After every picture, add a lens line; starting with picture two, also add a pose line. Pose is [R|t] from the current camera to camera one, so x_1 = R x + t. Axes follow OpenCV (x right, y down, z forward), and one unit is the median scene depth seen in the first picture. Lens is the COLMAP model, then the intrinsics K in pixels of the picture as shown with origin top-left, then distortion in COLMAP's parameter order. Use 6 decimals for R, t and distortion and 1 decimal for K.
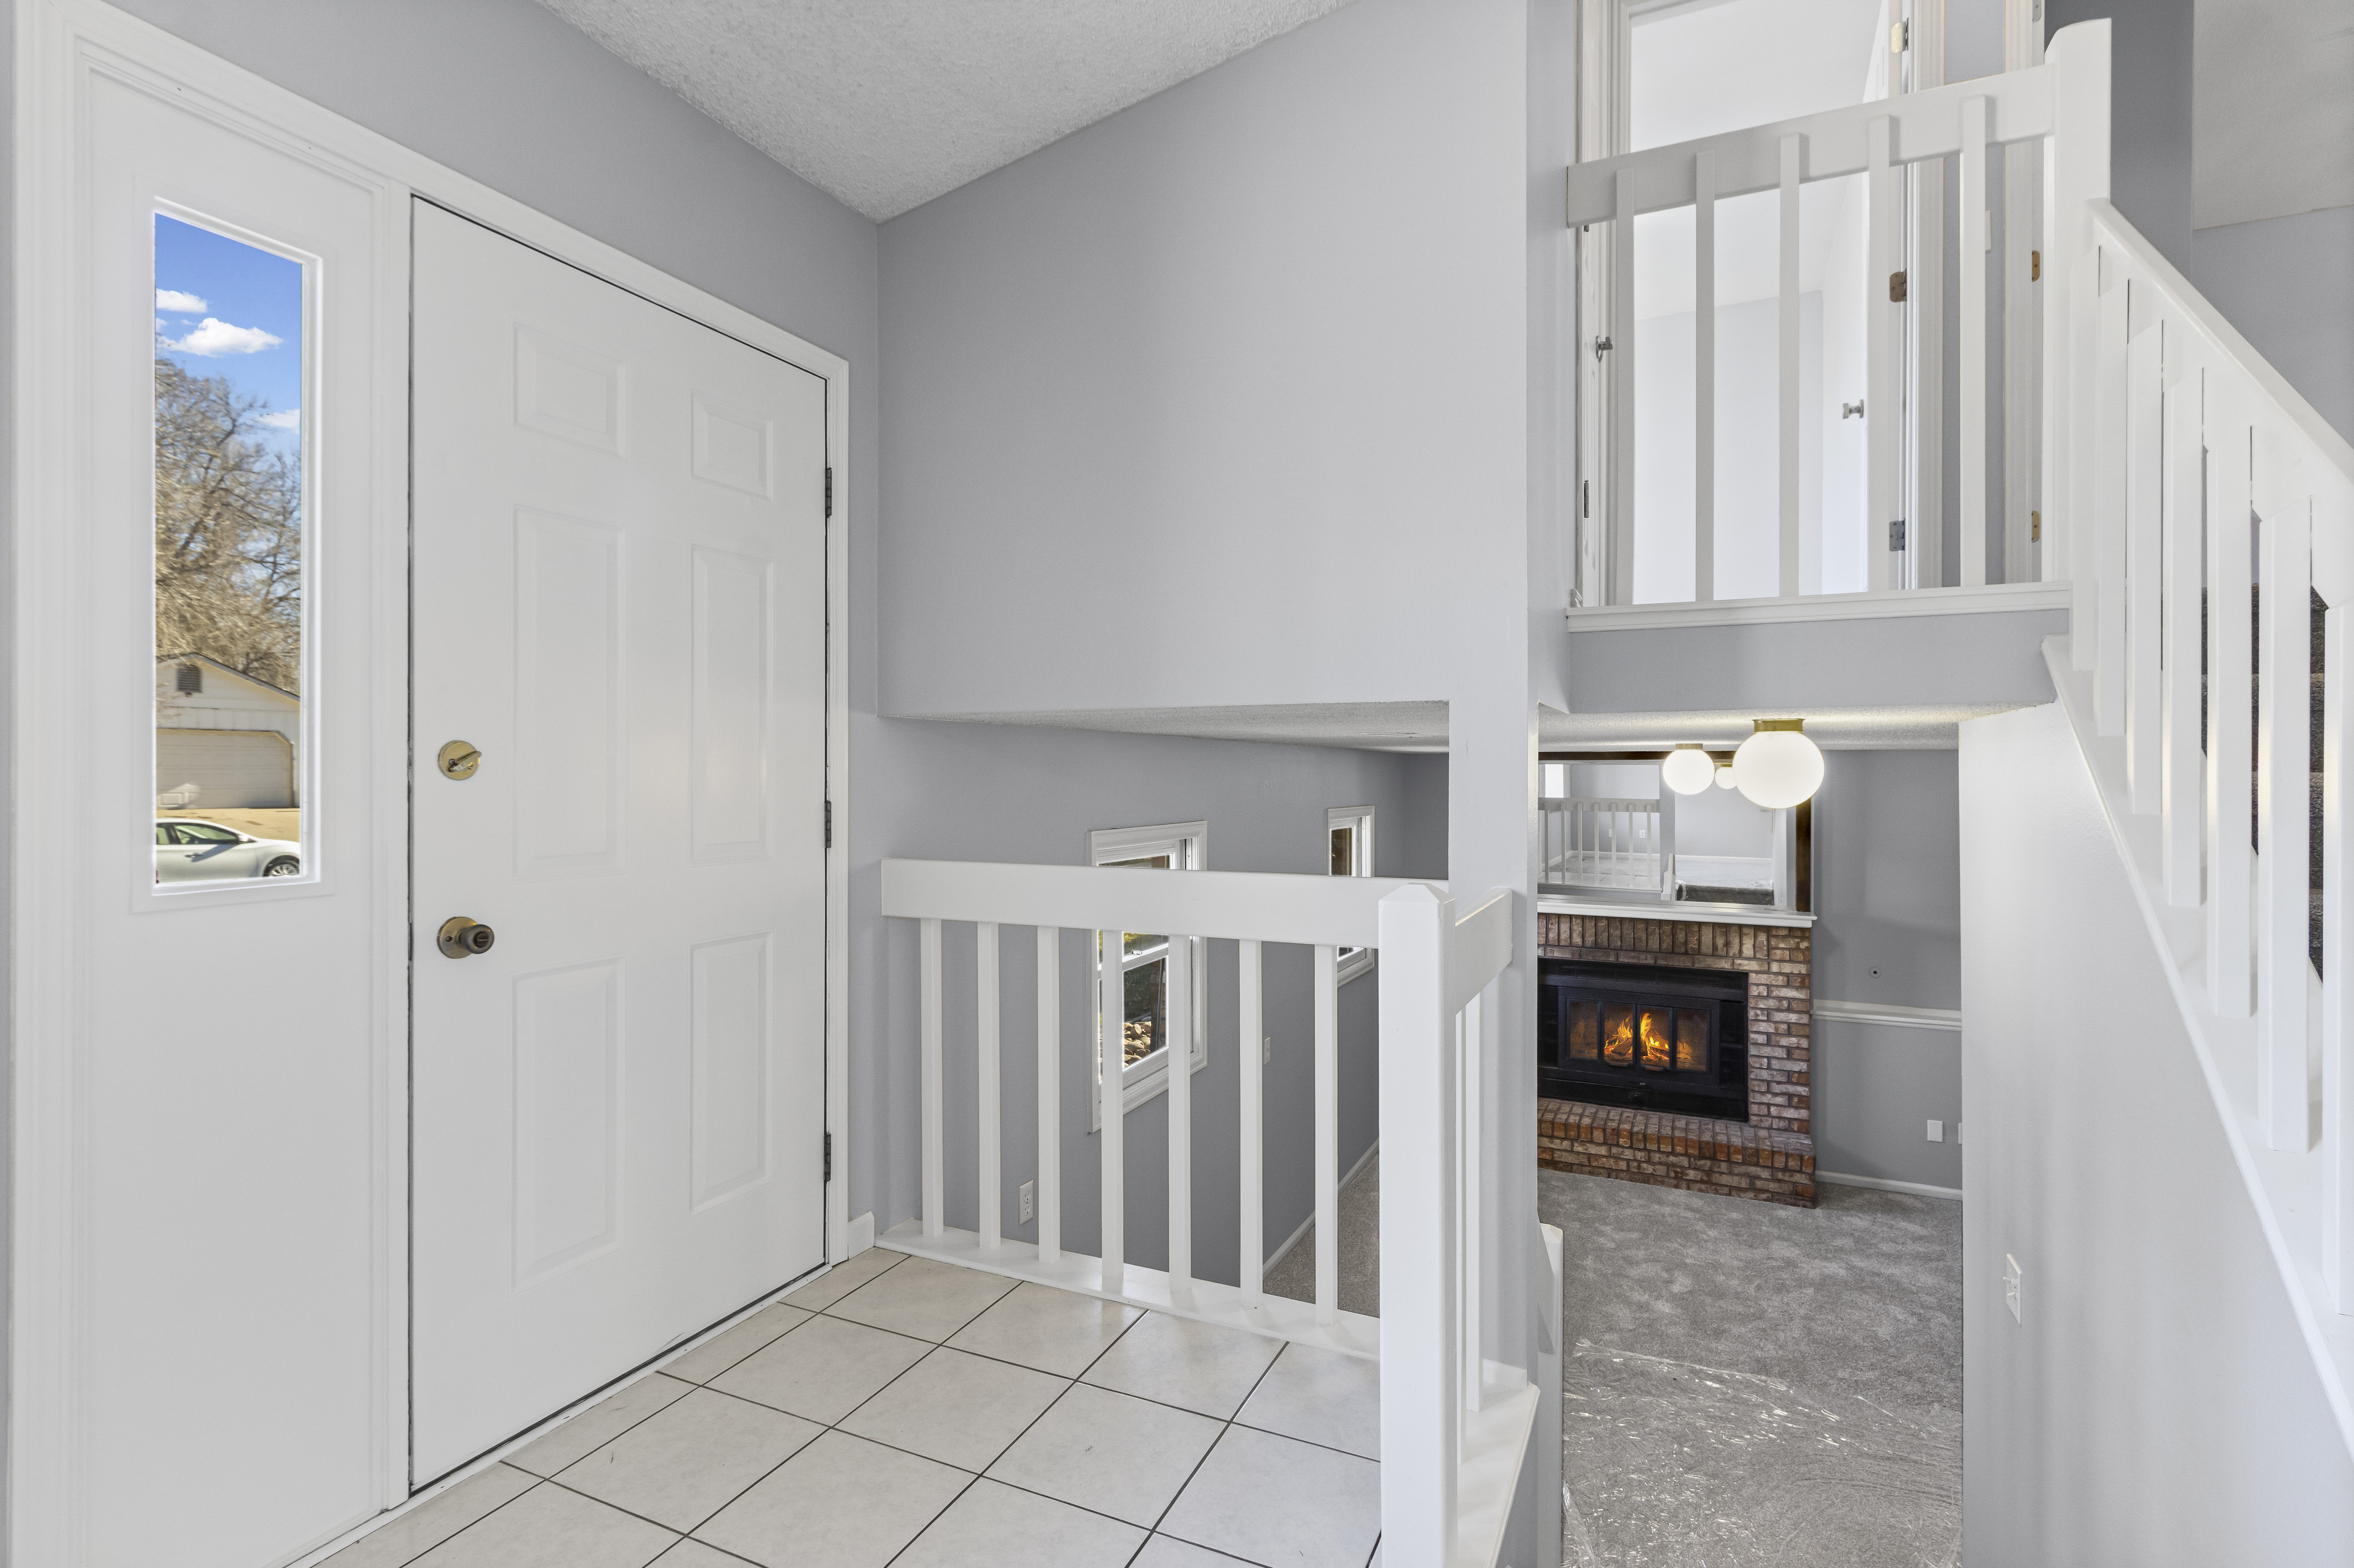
lens RADIAL K [[1102.4, 0, 1172.4], [0, 1102.4, 776.0], [0, 0, 1]] dist [0.005525, -0.002327]
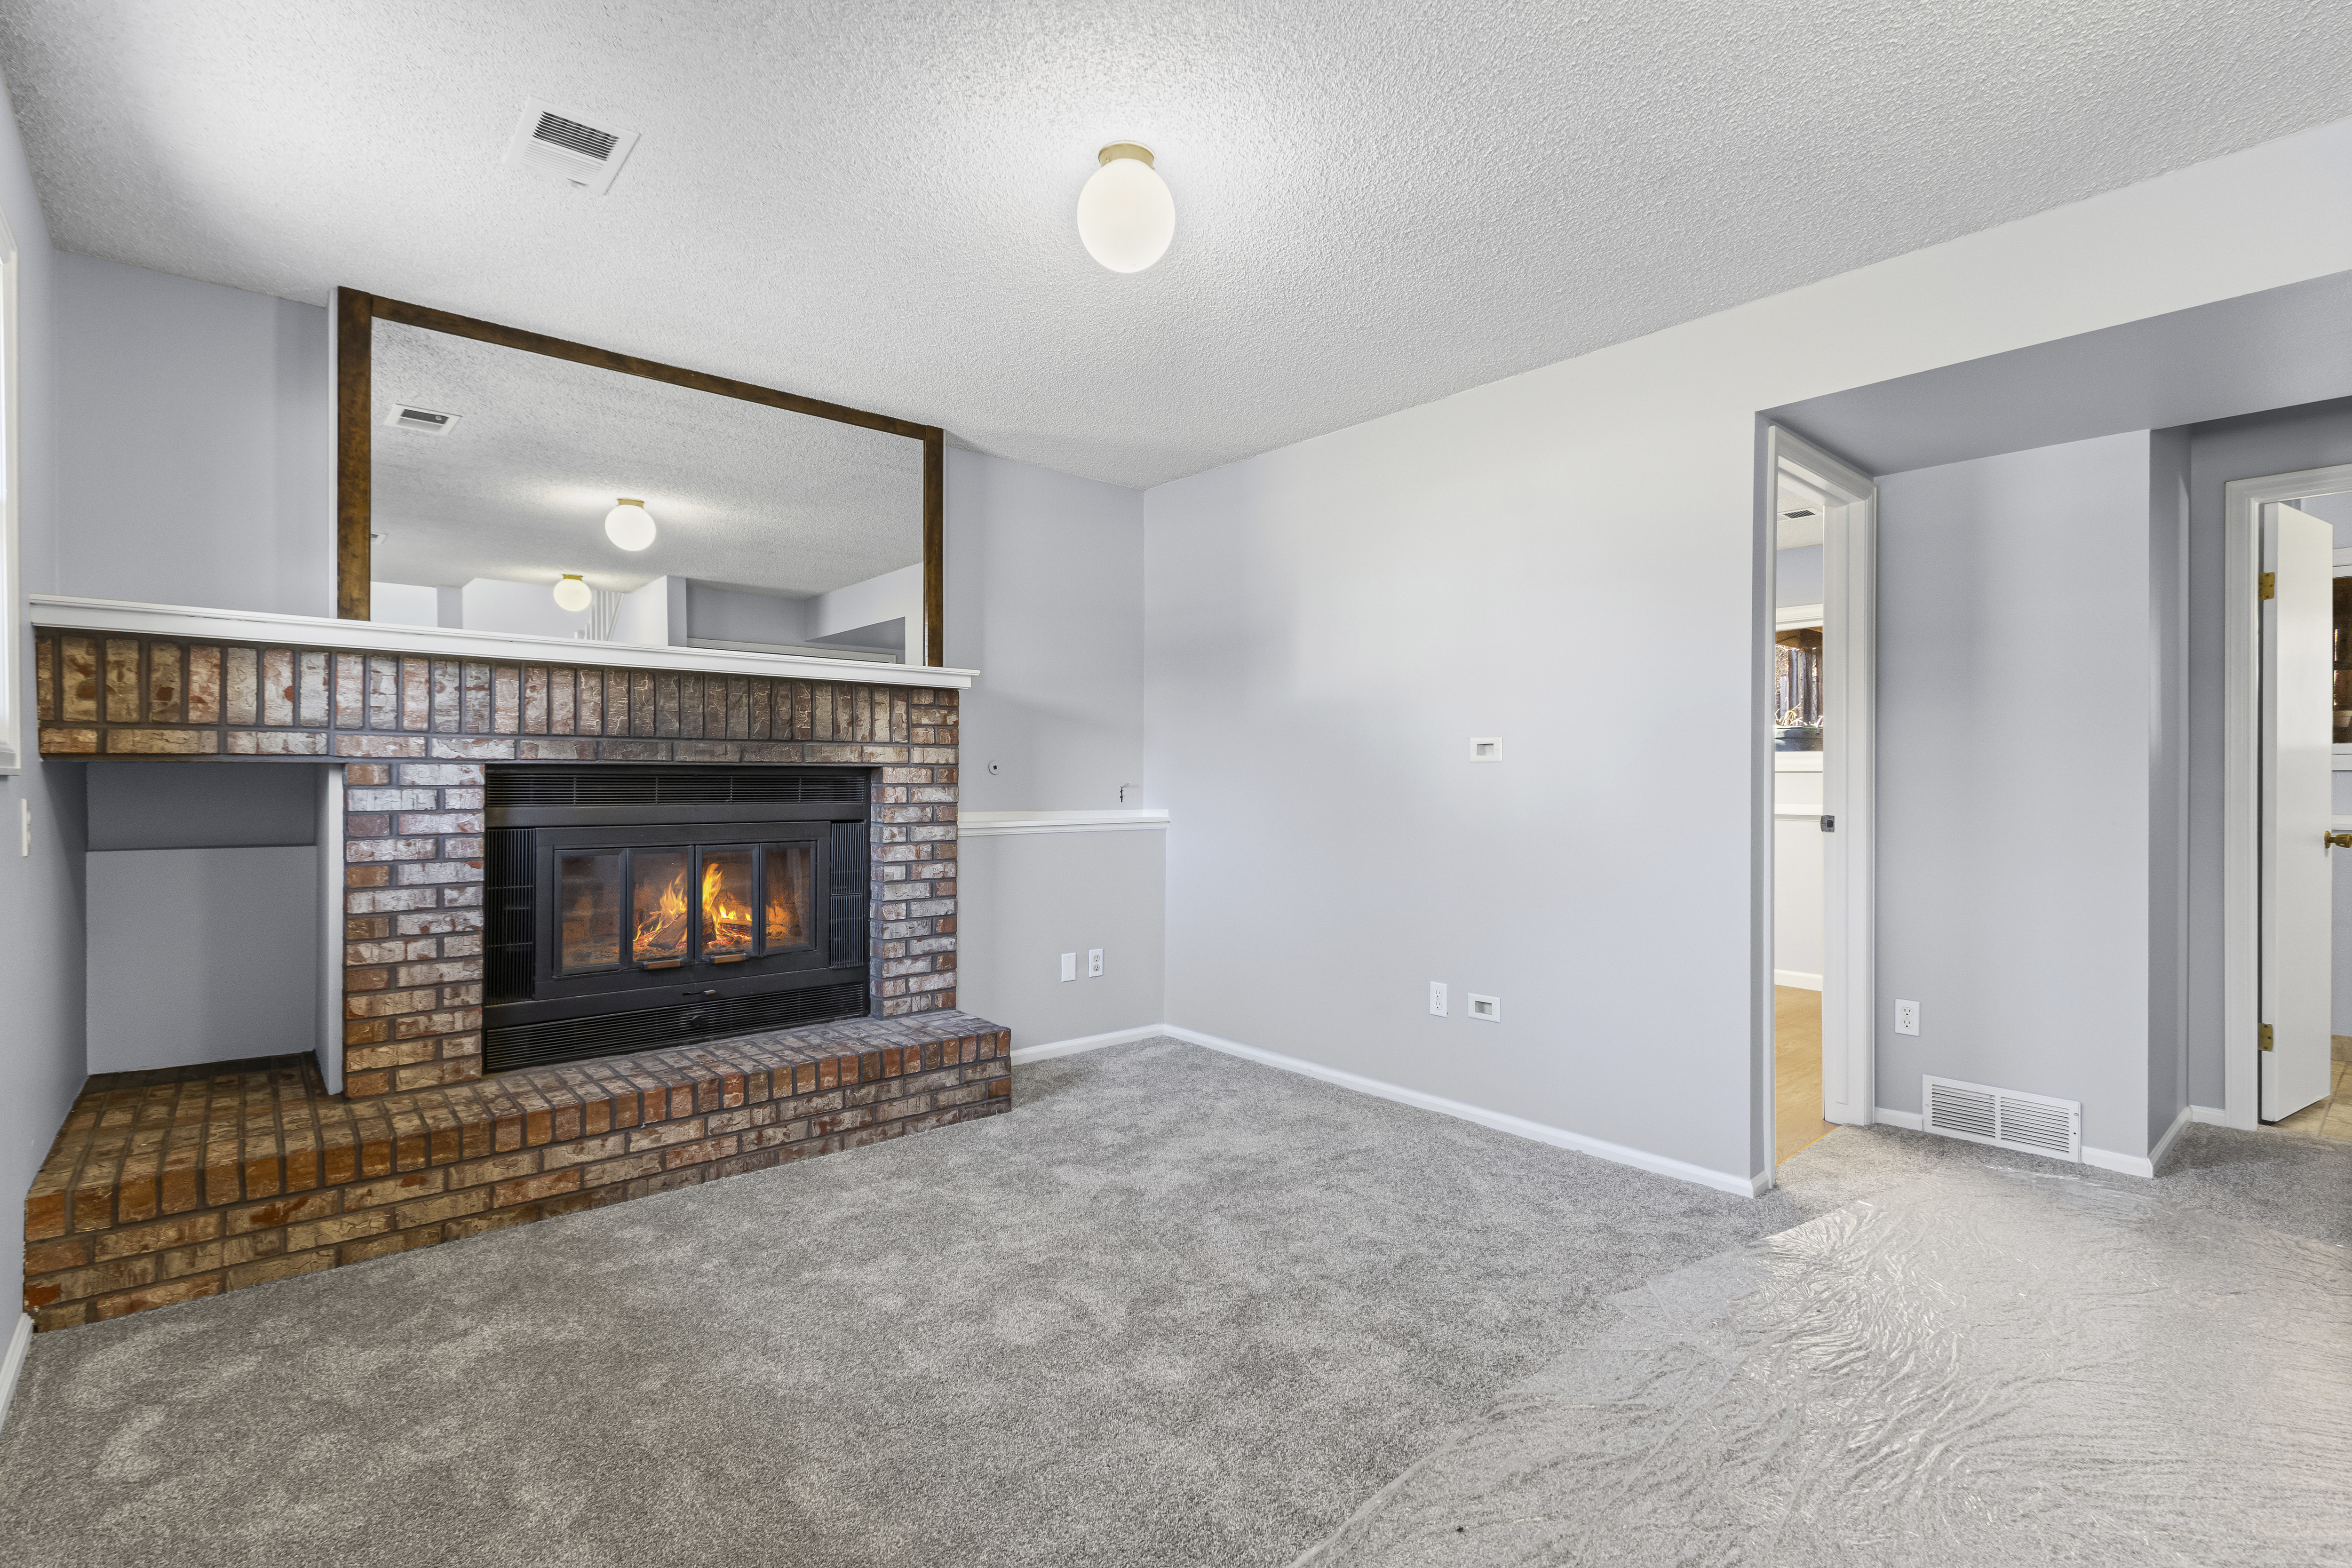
lens RADIAL K [[1101.6, 0, 1166.5], [0, 1101.6, 774.4], [0, 0, 1]] dist [0.005525, -0.002327]
pose [[0.389371, -0.000091, 0.921081, 0.024283], [-0.008613, 0.999956, 0.003740, 0.181686], [-0.921041, -0.009390, 0.389353, 0.630142]]
